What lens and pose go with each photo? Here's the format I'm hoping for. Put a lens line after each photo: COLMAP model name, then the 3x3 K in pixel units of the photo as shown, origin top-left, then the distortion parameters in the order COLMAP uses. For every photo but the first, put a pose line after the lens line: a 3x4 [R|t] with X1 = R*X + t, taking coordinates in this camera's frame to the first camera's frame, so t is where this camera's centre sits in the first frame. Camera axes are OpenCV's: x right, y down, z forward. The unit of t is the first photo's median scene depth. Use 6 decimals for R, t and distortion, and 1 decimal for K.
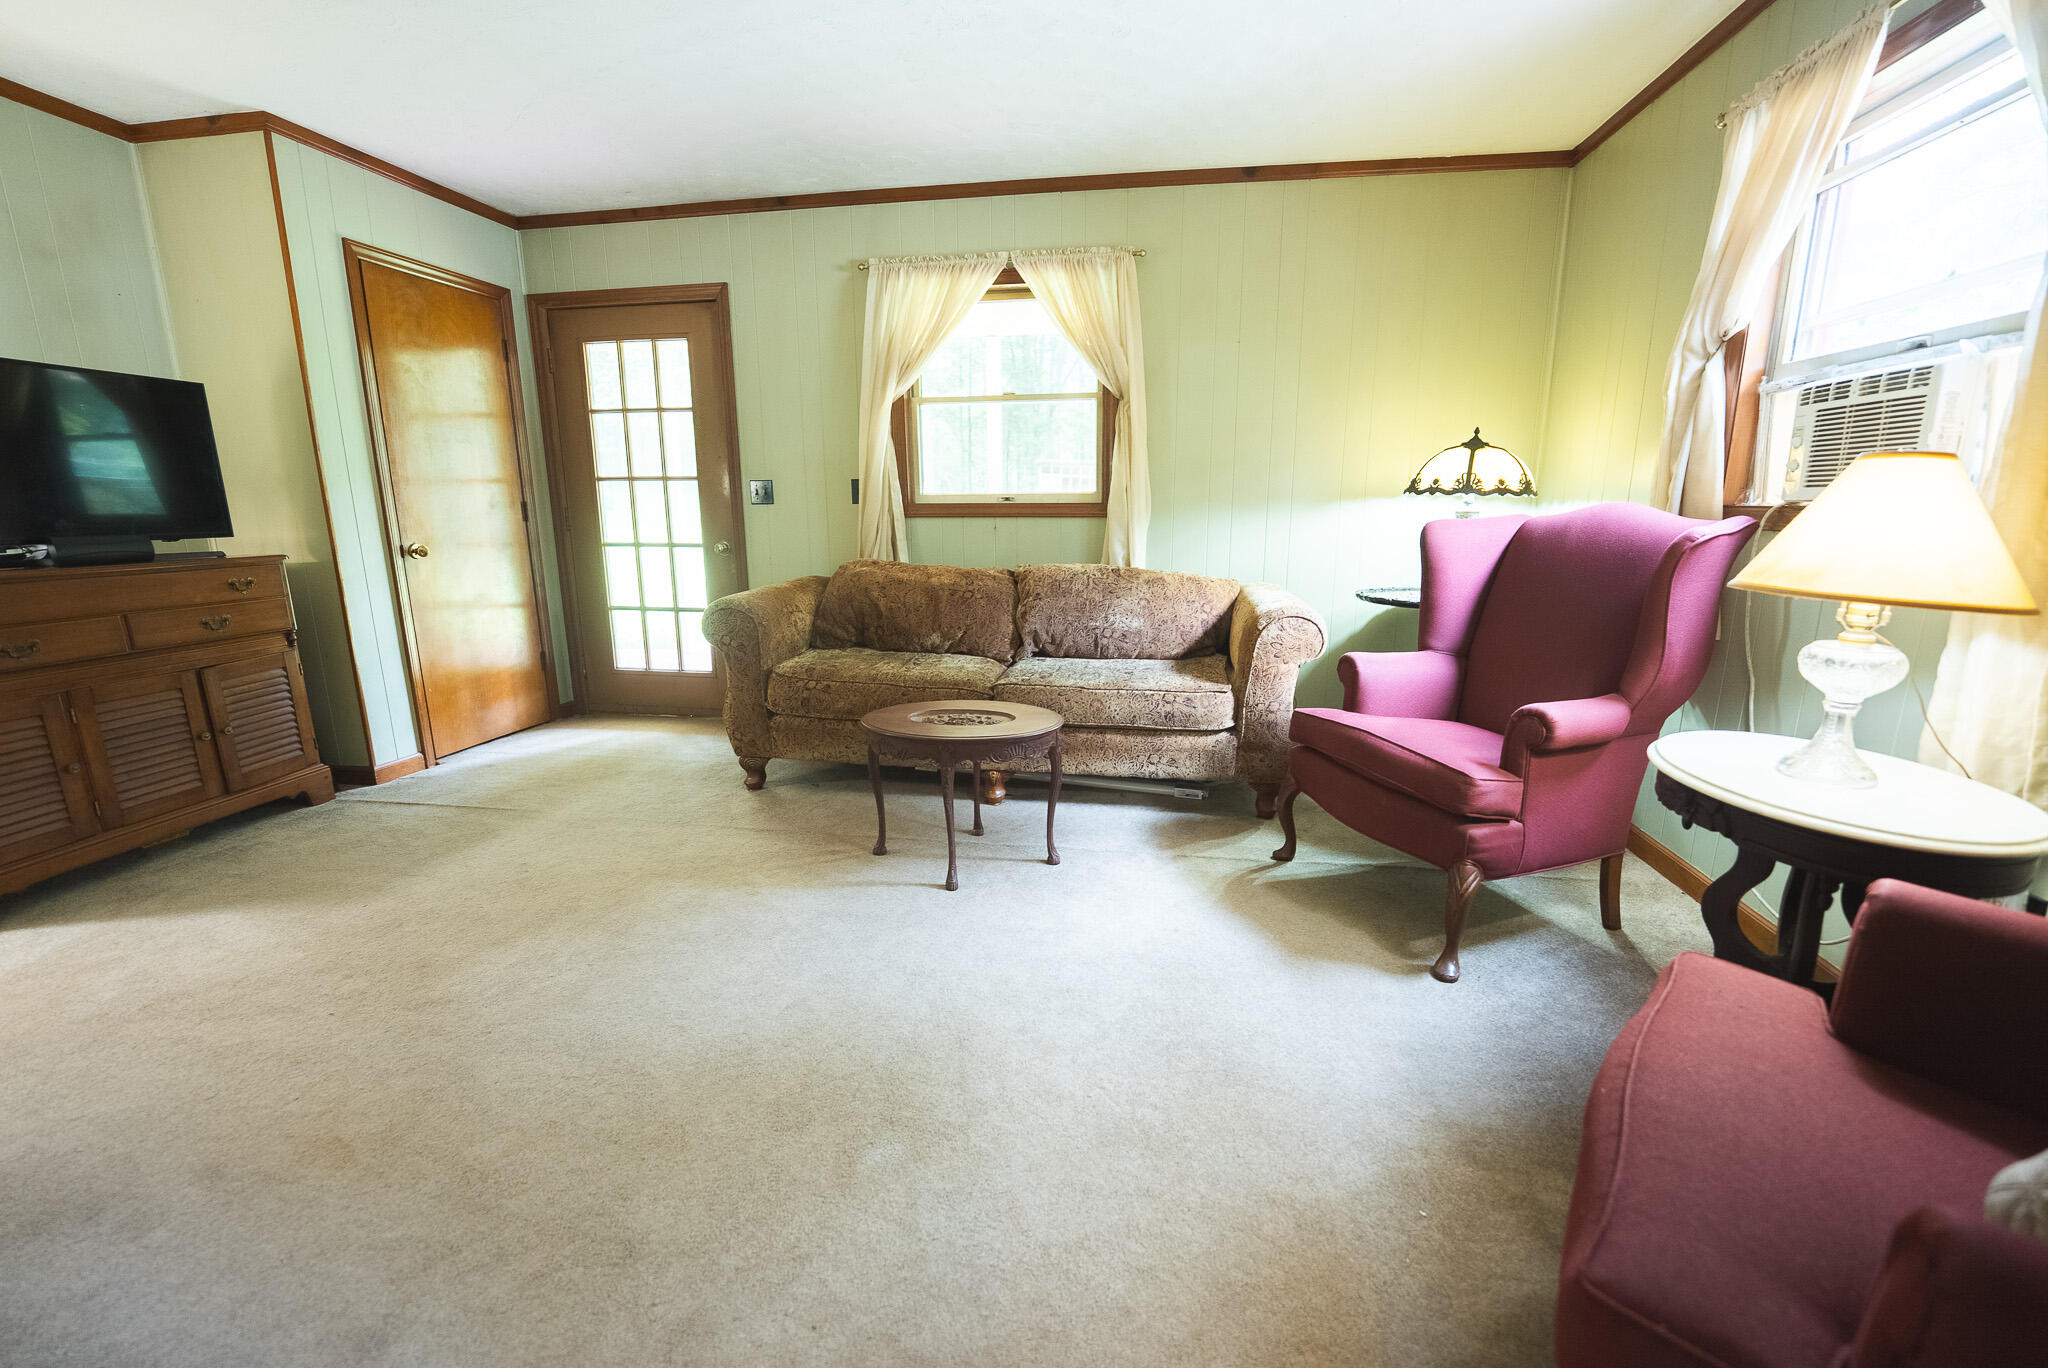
lens RADIAL K [[835.4, 0, 1027.2], [0, 835.4, 688.1], [0, 0, 1]] dist [-0.025113, 0.001068]
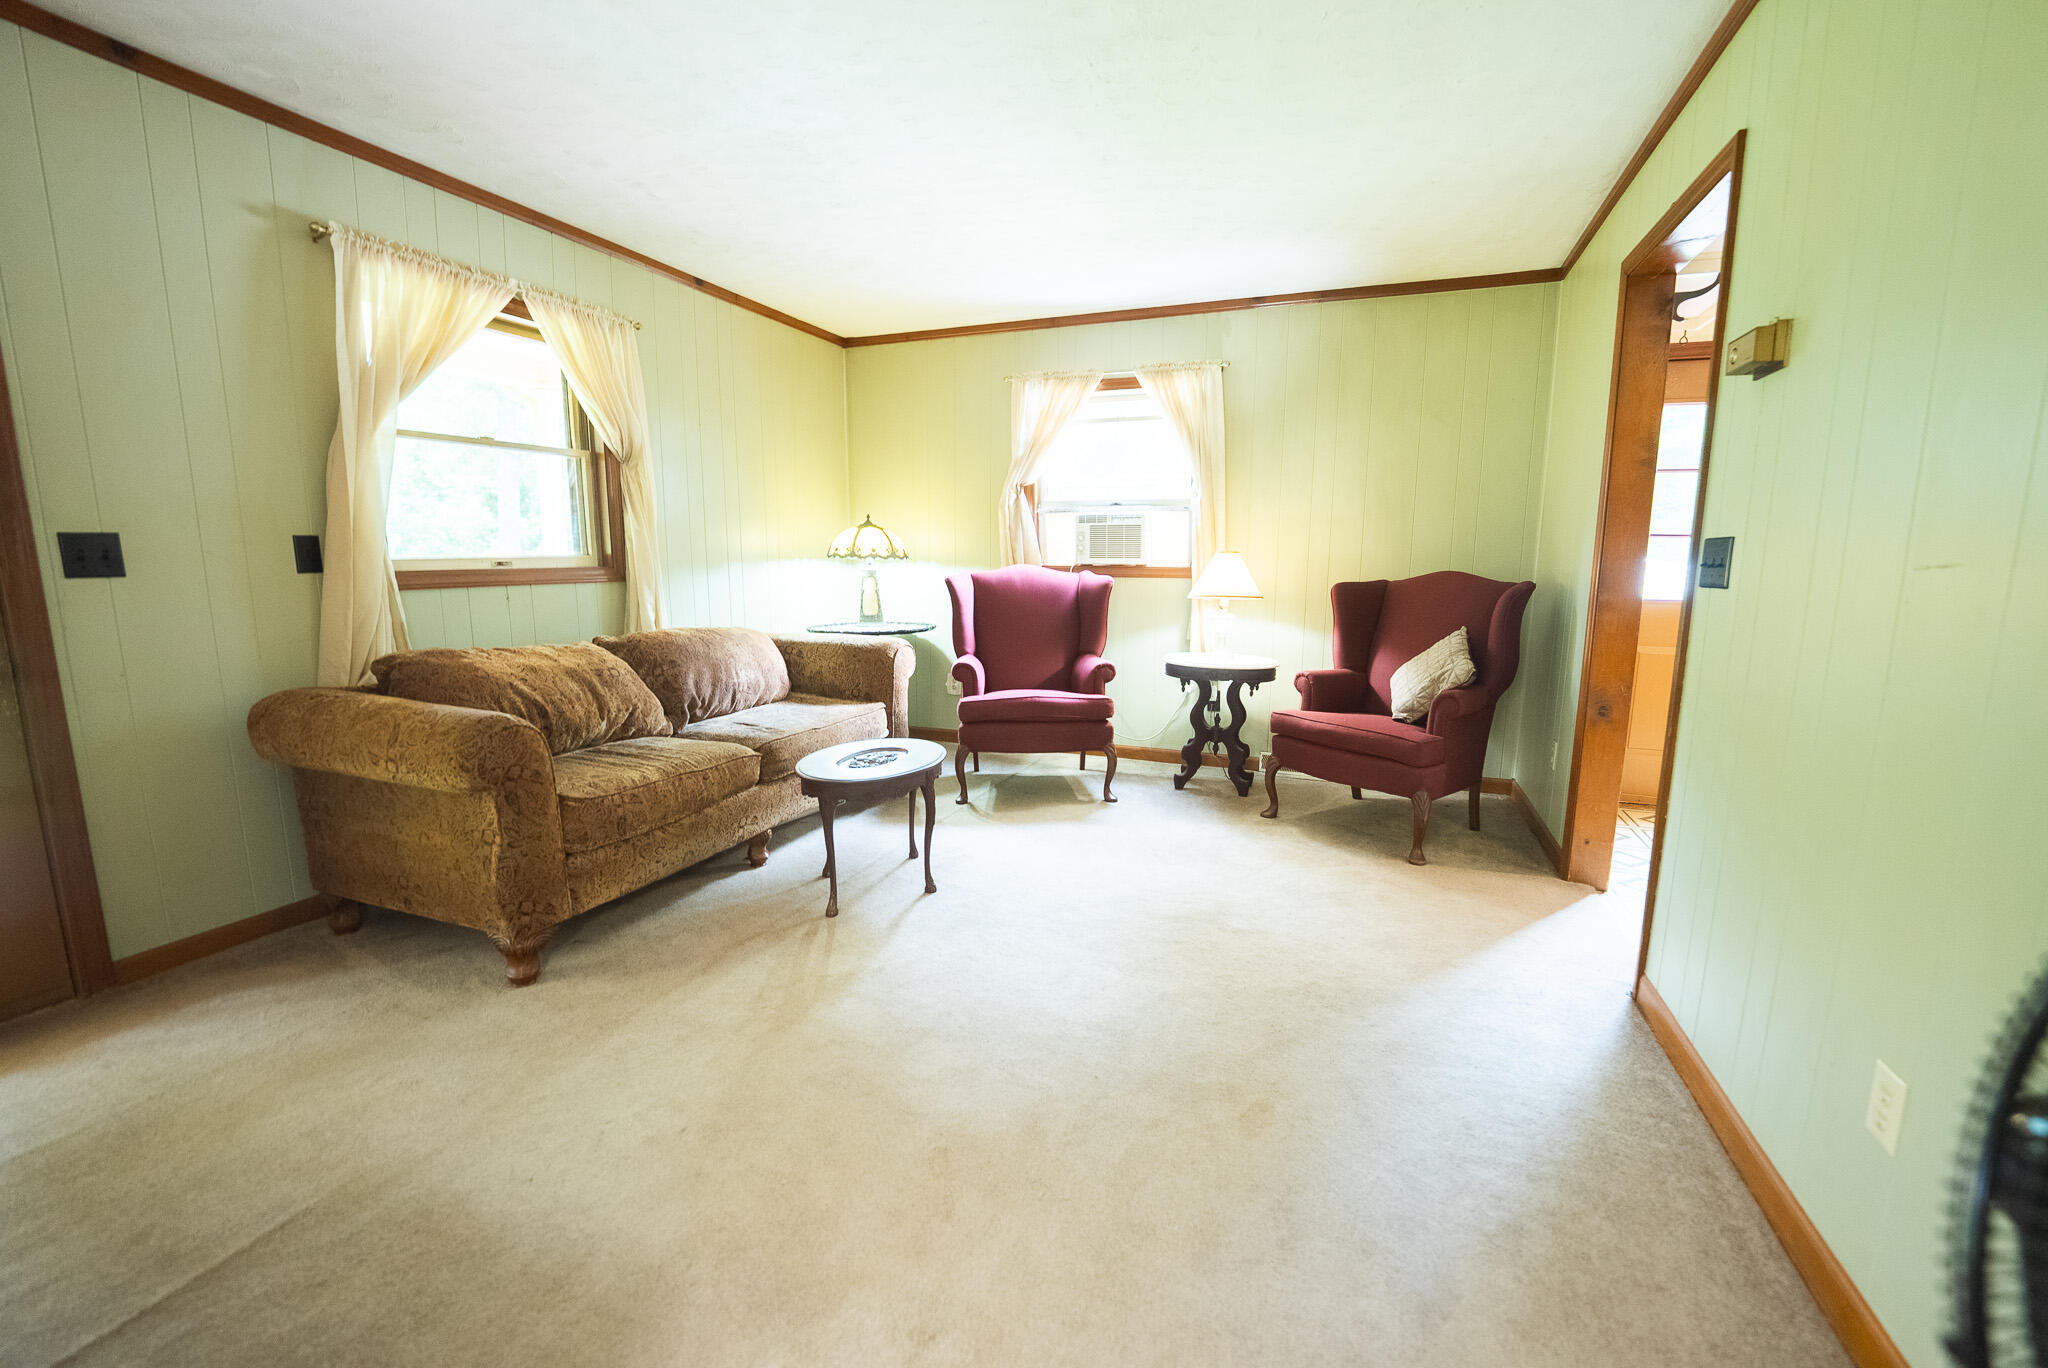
lens RADIAL K [[835.4, 0, 1028.9], [0, 835.4, 688.2], [0, 0, 1]] dist [-0.025113, 0.001068]
pose [[0.215394, -0.152244, 0.964587, -0.826977], [0.205285, 0.972759, 0.107693, -0.101090], [-0.954706, 0.174818, 0.240780, 0.374576]]
